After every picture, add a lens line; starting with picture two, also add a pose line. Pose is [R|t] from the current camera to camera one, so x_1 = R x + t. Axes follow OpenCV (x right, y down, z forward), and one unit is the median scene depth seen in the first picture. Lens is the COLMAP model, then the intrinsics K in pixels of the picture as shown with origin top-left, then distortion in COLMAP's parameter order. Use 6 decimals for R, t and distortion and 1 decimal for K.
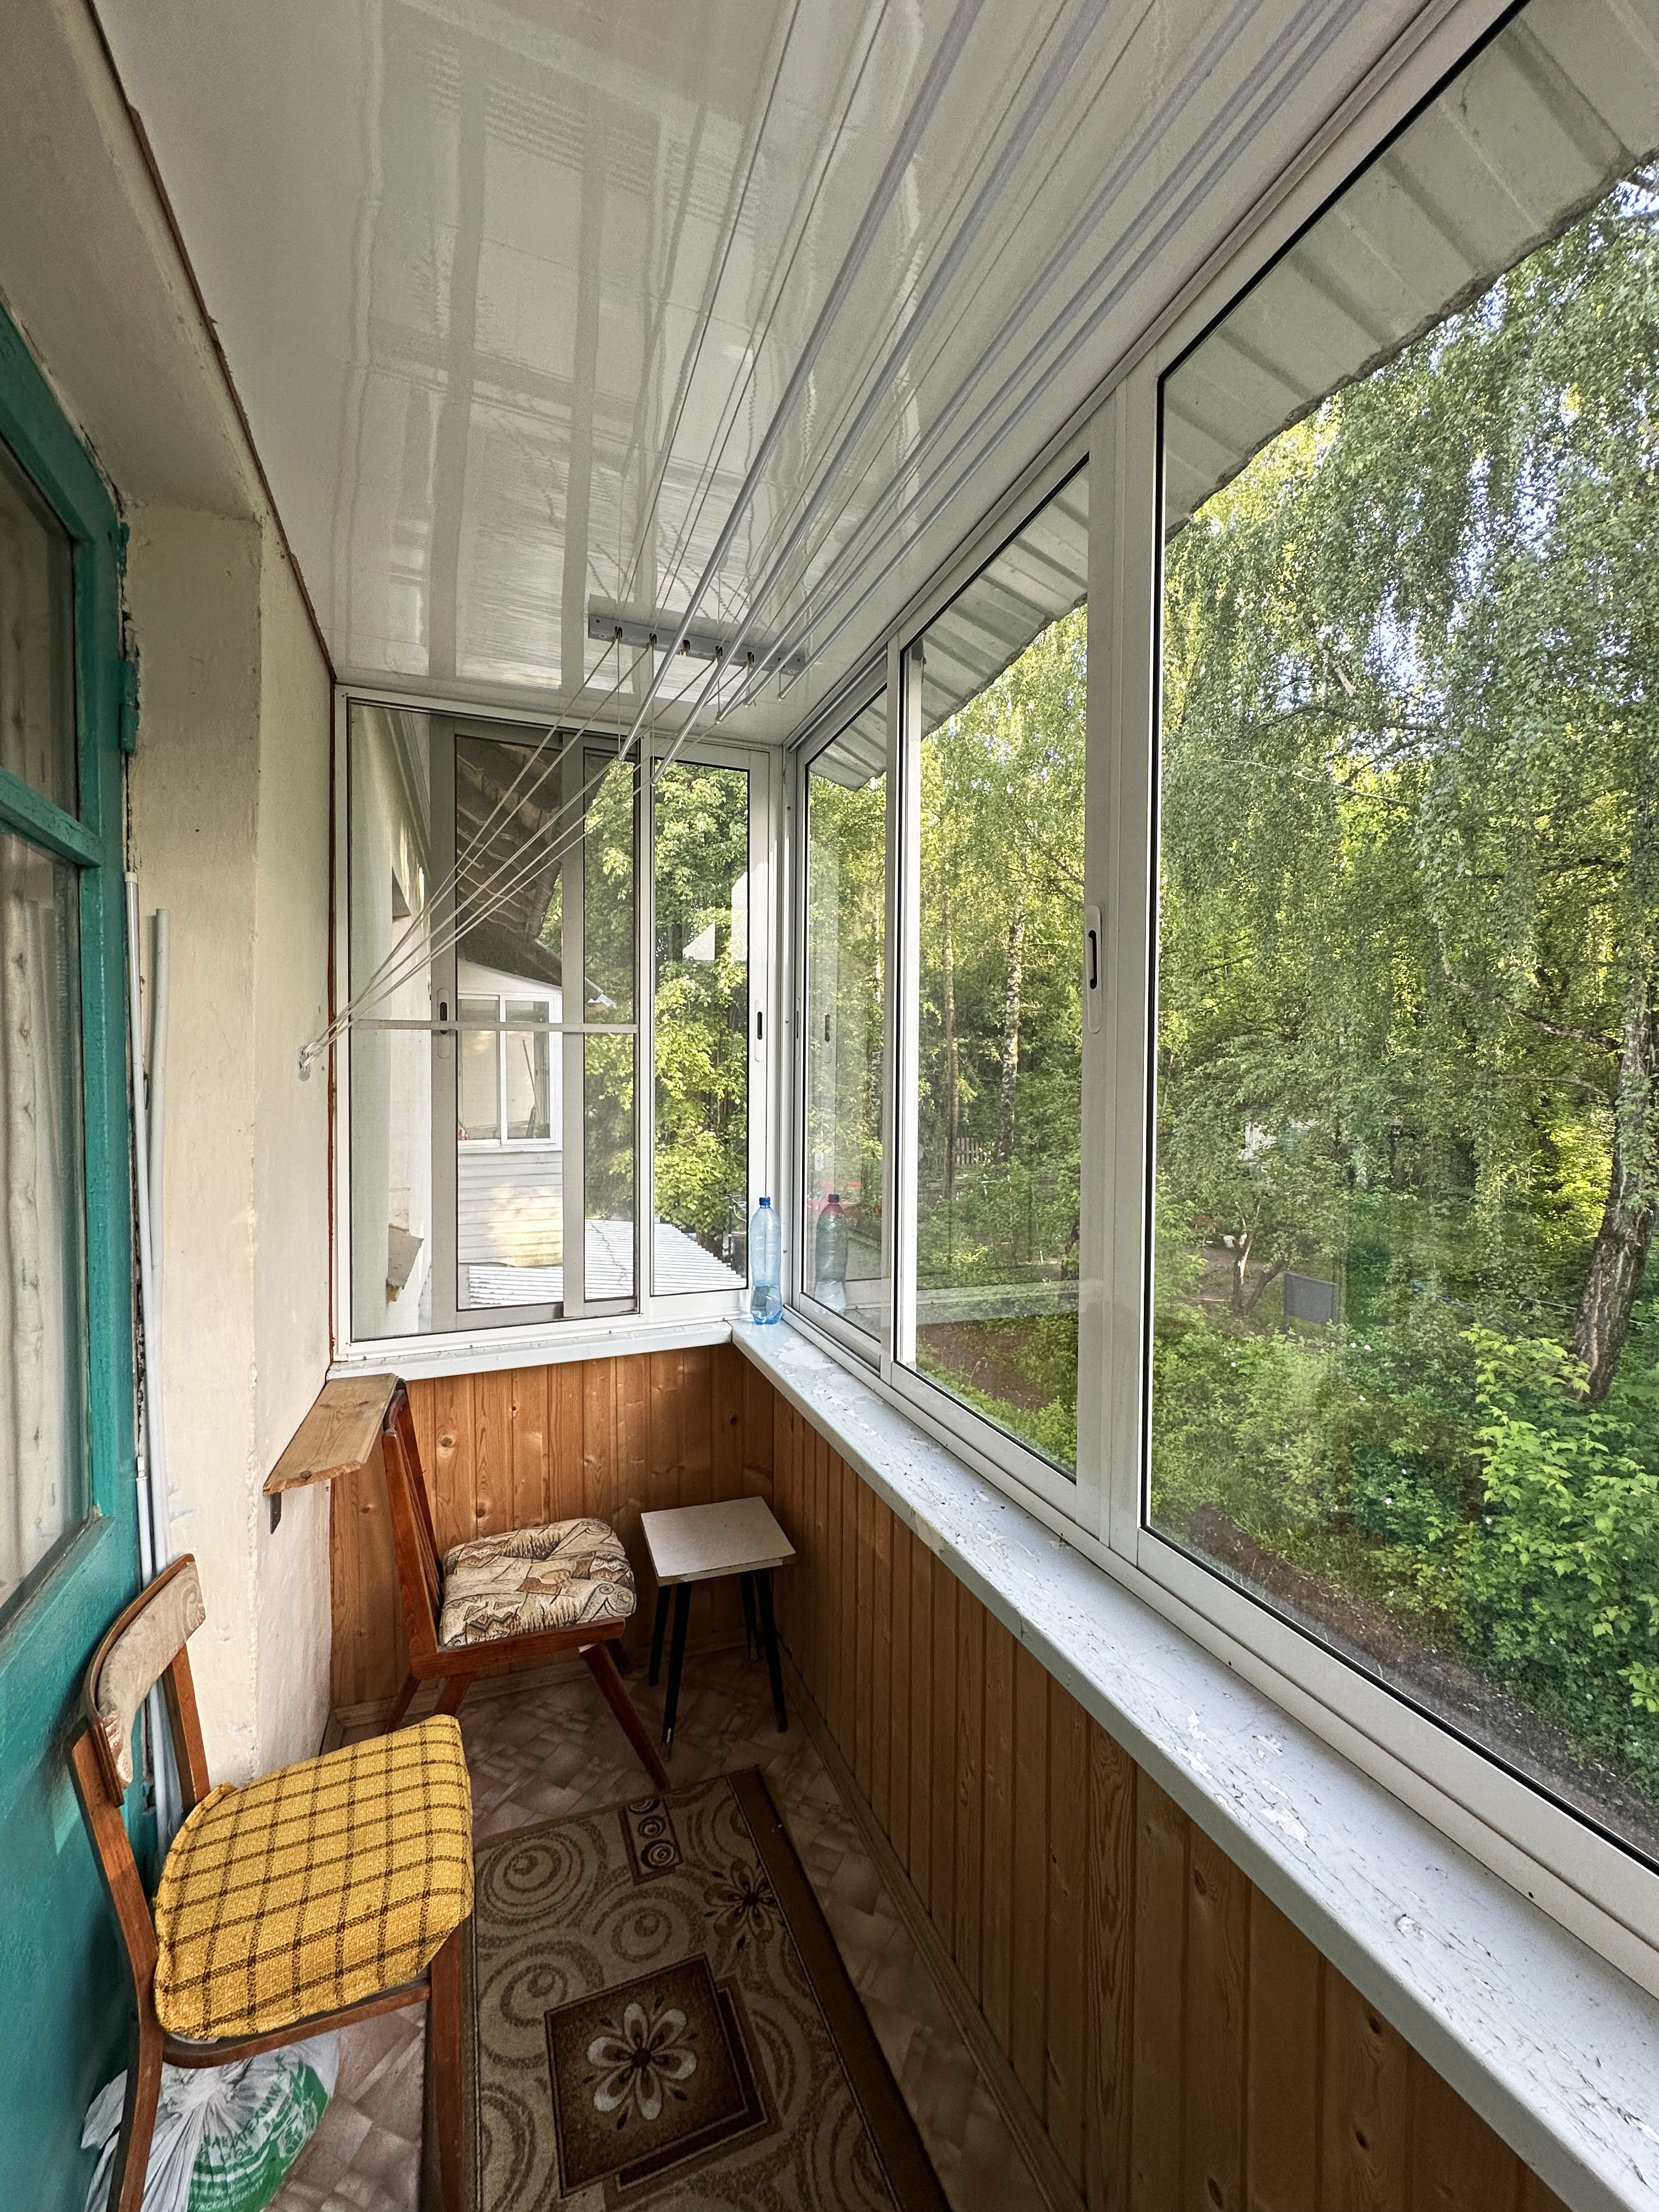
lens RADIAL K [[881.9, 0, 830.9], [0, 881.9, 1102.2], [0, 0, 1]] dist [-0.002589, 0.000840]
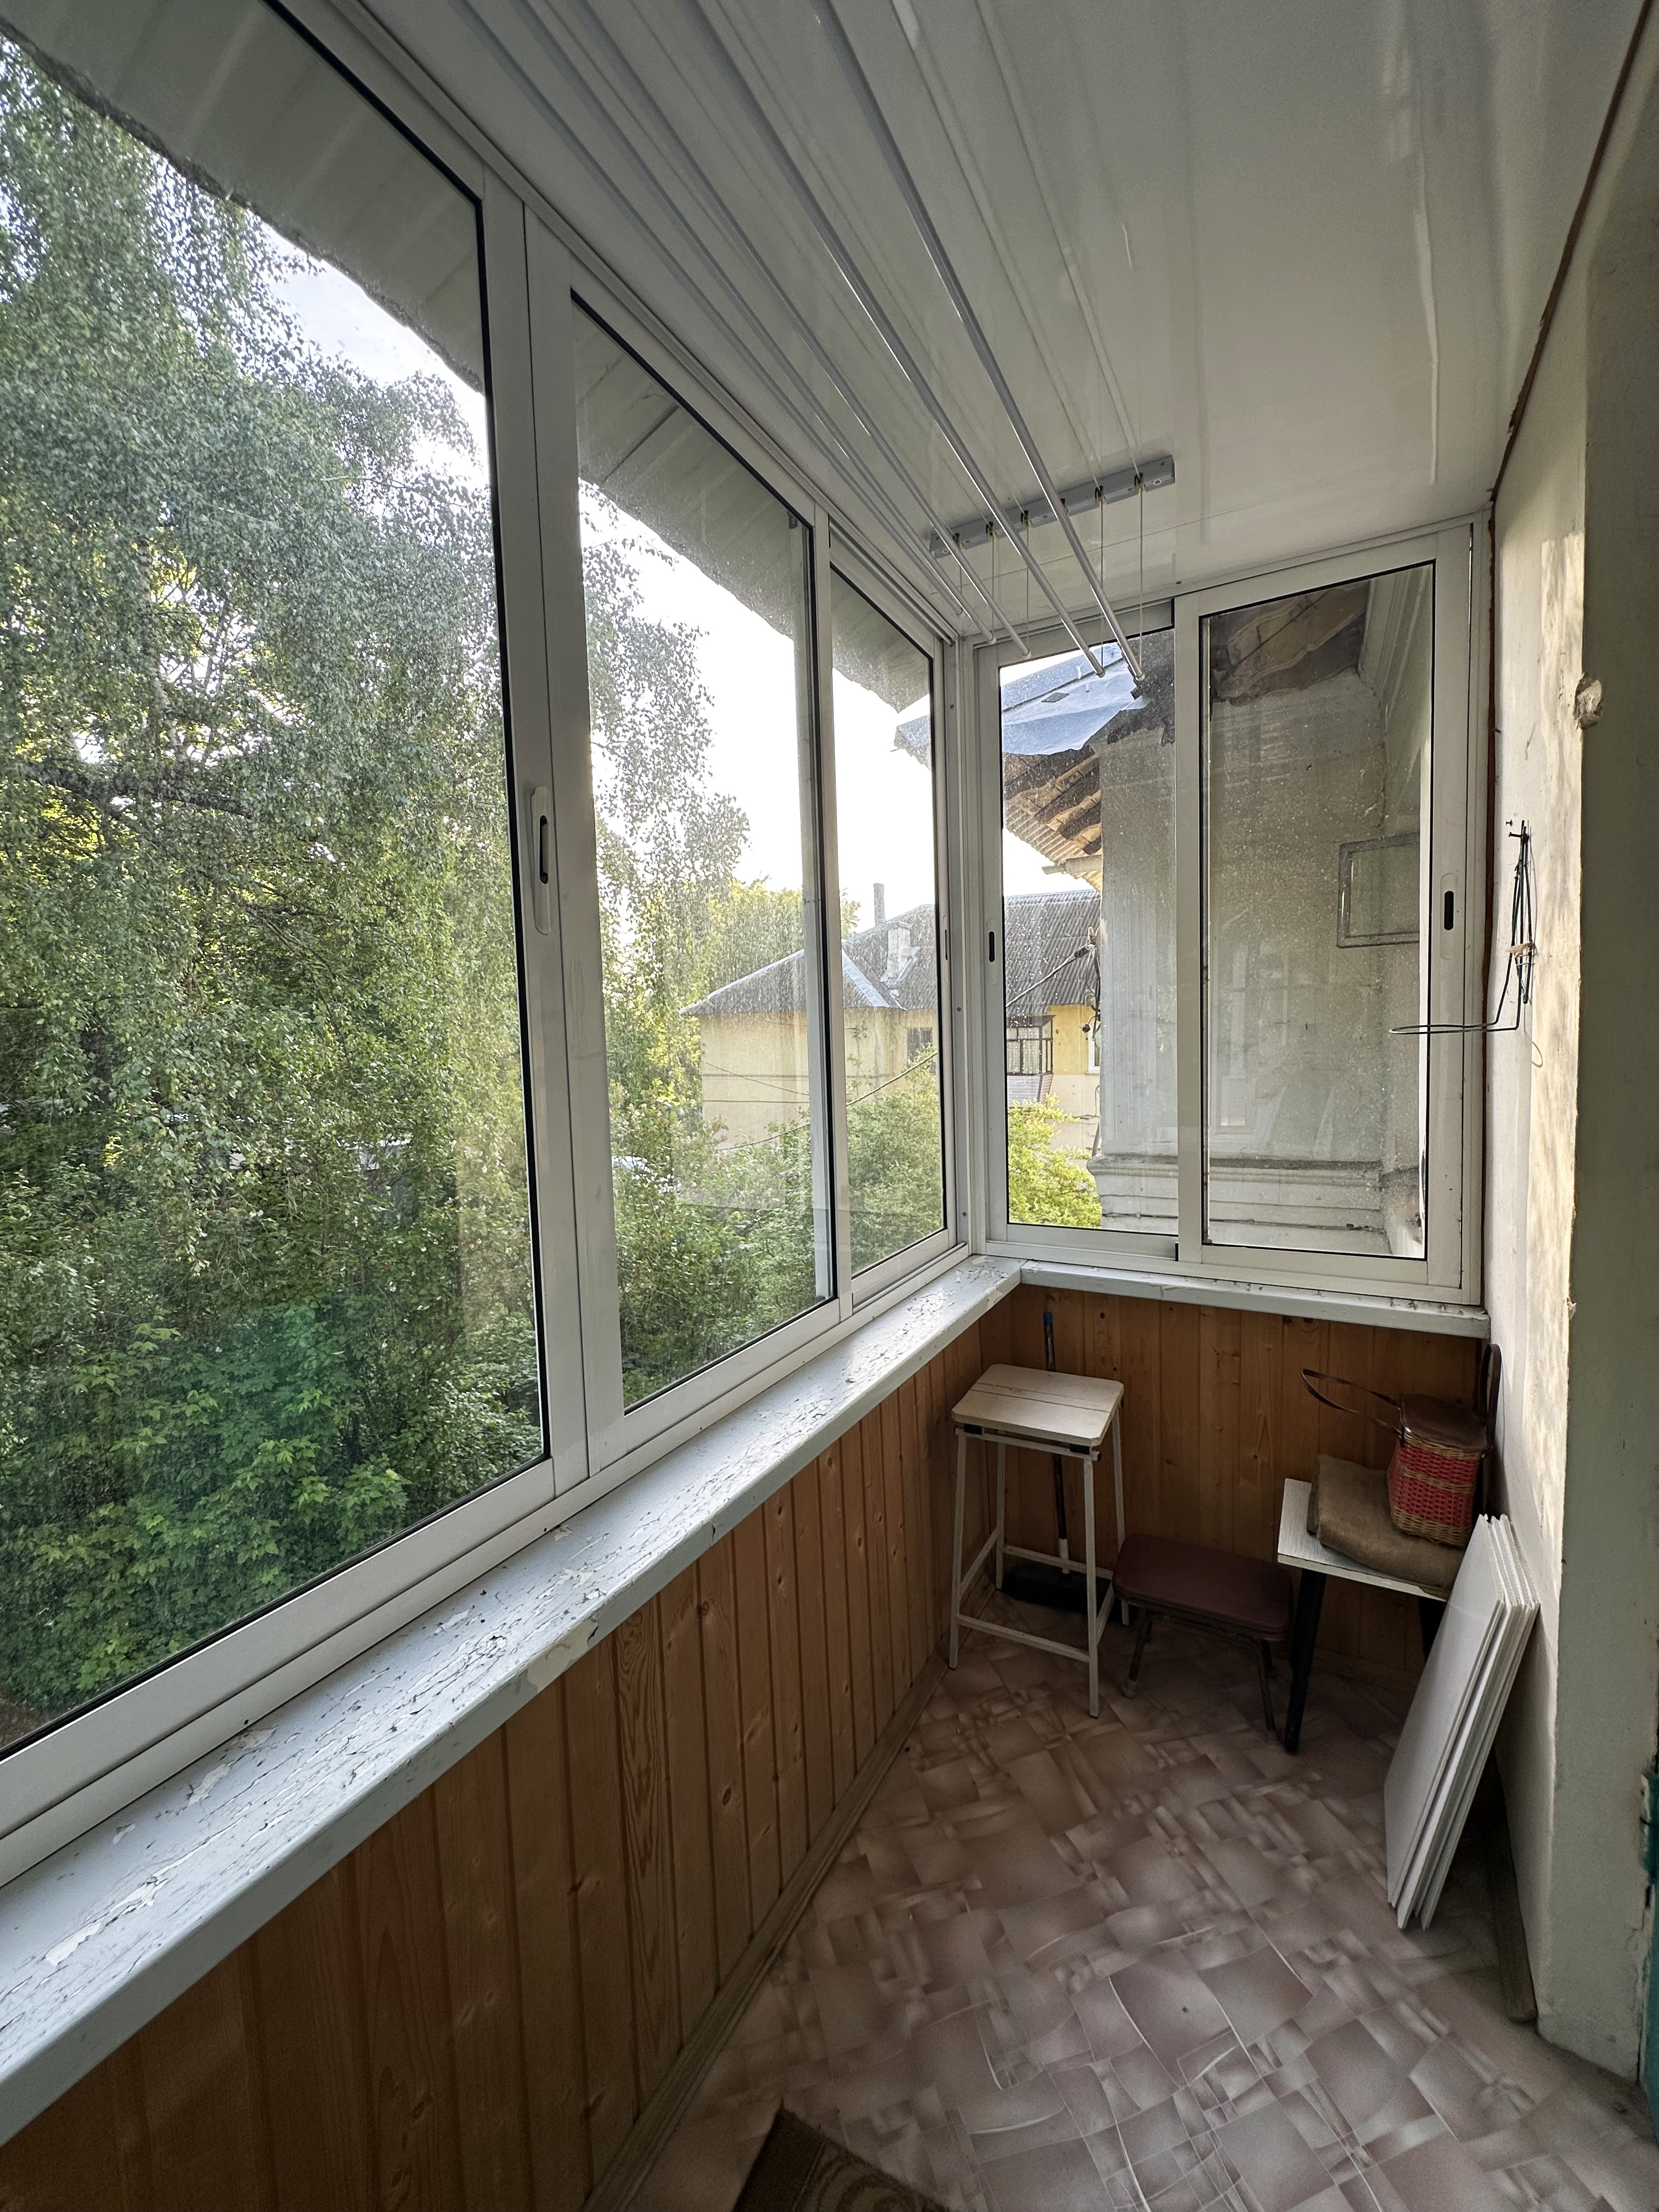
lens RADIAL K [[881.9, 0, 838.7], [0, 881.9, 1110.0], [0, 0, 1]] dist [-0.002589, 0.000840]
pose [[-0.640038, -0.037600, 0.767423, -0.304514], [0.045681, 0.995173, 0.086858, 0.017479], [-0.766984, 0.090649, -0.635230, 0.712685]]
